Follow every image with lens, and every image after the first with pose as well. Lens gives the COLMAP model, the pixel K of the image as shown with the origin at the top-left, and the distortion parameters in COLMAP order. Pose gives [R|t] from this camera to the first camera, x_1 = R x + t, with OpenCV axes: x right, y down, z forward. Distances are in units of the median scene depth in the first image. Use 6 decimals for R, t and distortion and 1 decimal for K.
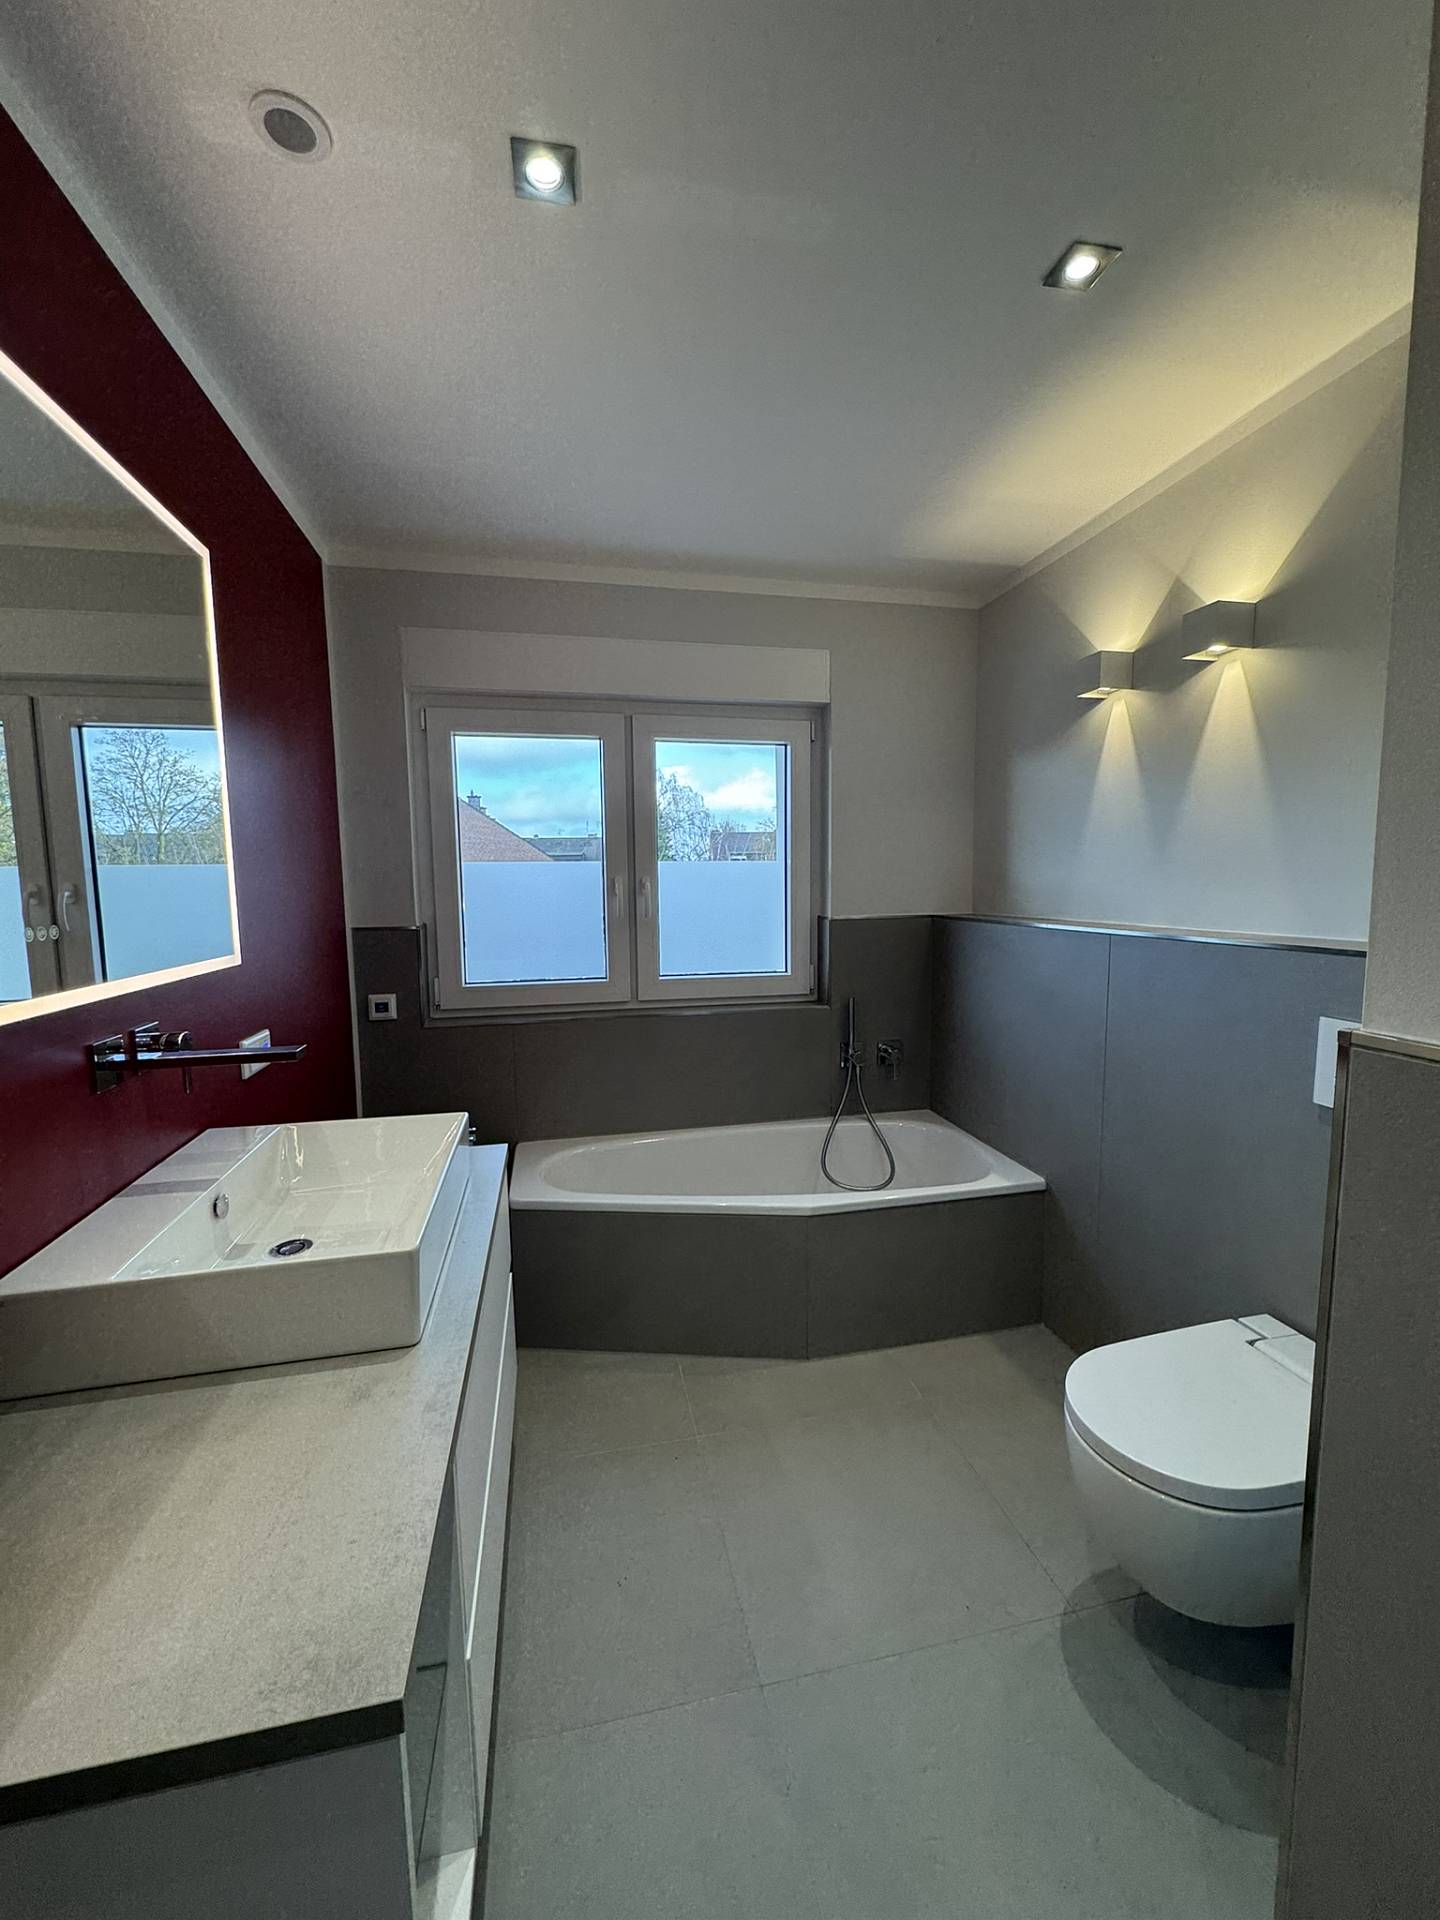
lens RADIAL K [[764.6, 0, 720.0], [0, 764.6, 960.0], [0, 0, 1]] dist [-0.001483, -0.000293]
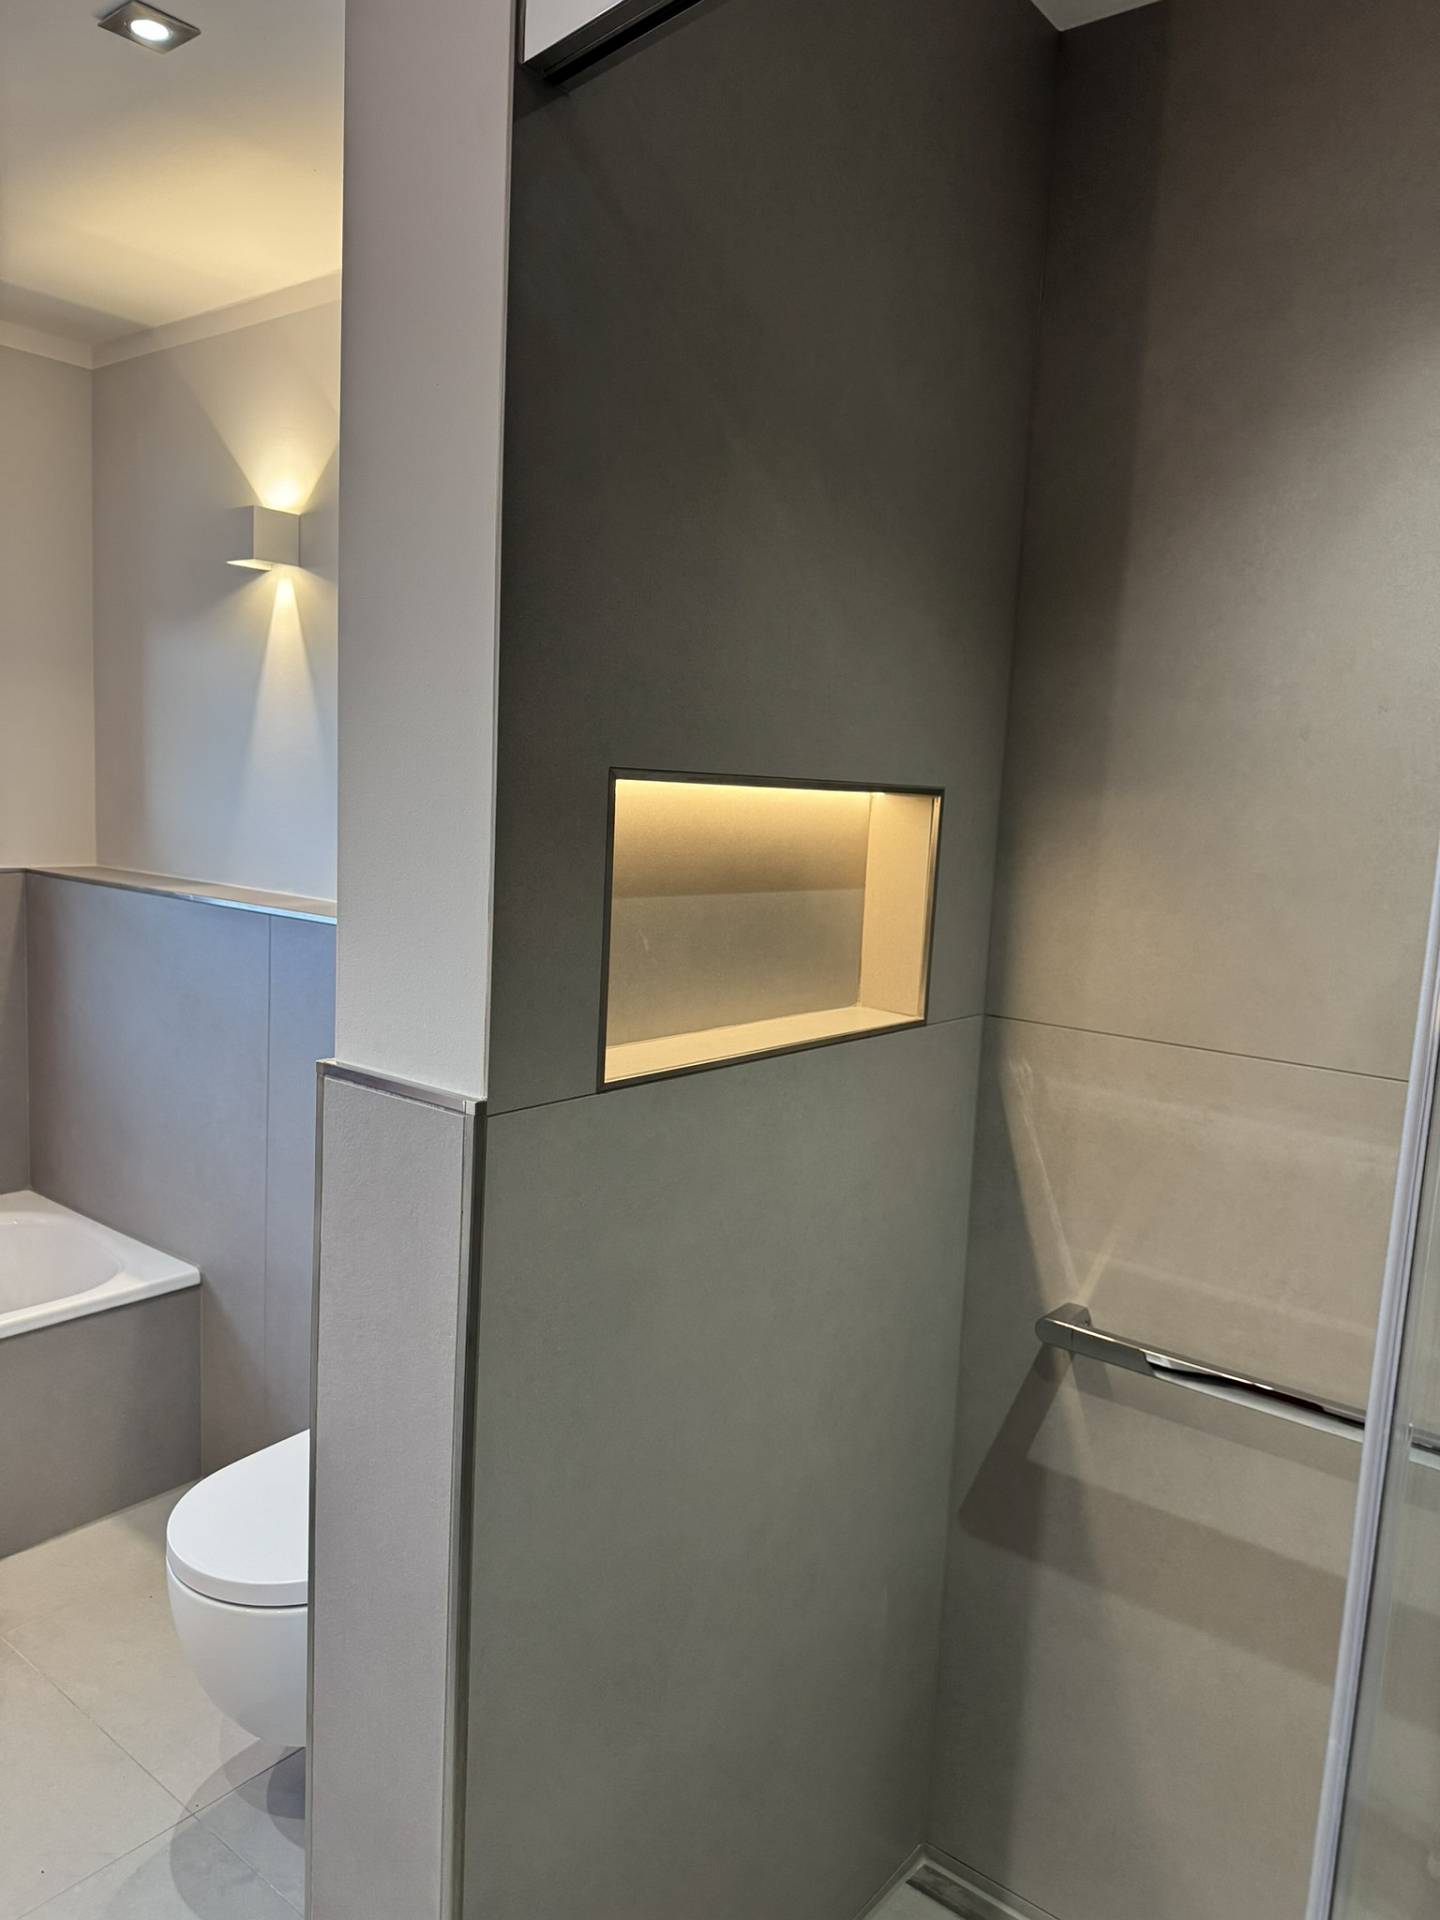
lens RADIAL K [[1356.6, 0, 725.2], [0, 1356.6, 970.5], [0, 0, 1]] dist [0.033972, -0.048540]
pose [[0.769440, -0.034214, 0.637802, 0.017277], [0.004611, 0.998836, 0.048019, -0.032566], [-0.638702, -0.034007, 0.768702, -0.207109]]
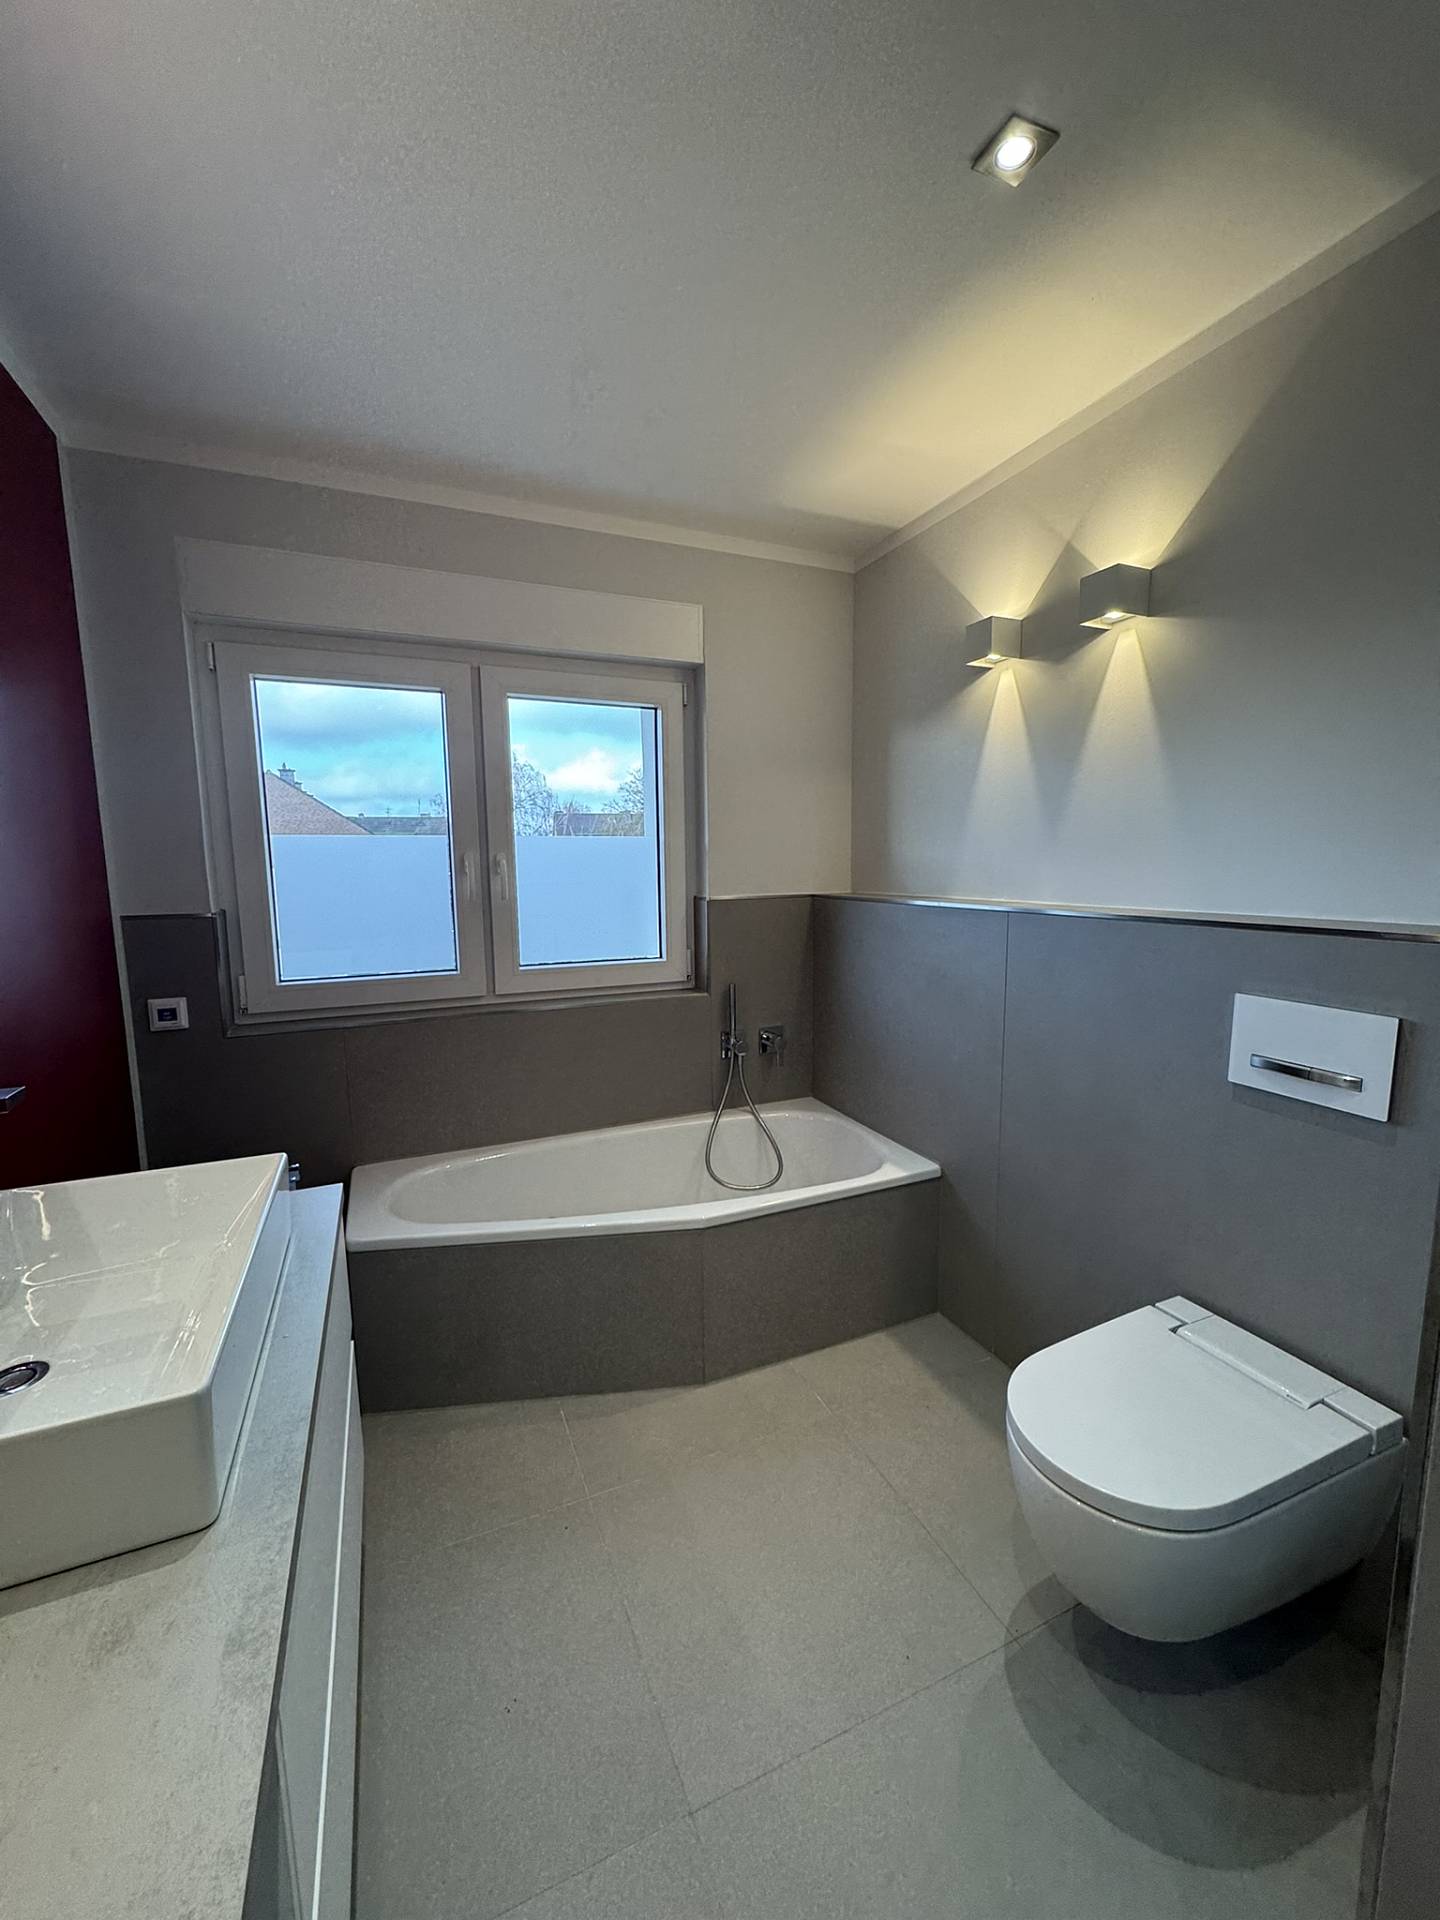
lens RADIAL K [[764.6, 0, 720.0], [0, 764.6, 960.0], [0, 0, 1]] dist [-0.001483, -0.000293]
pose [[0.980171, -0.025112, 0.196554, -0.028972], [0.020681, 0.999484, 0.024565, -0.003232], [-0.197069, -0.020013, 0.980185, 0.098860]]
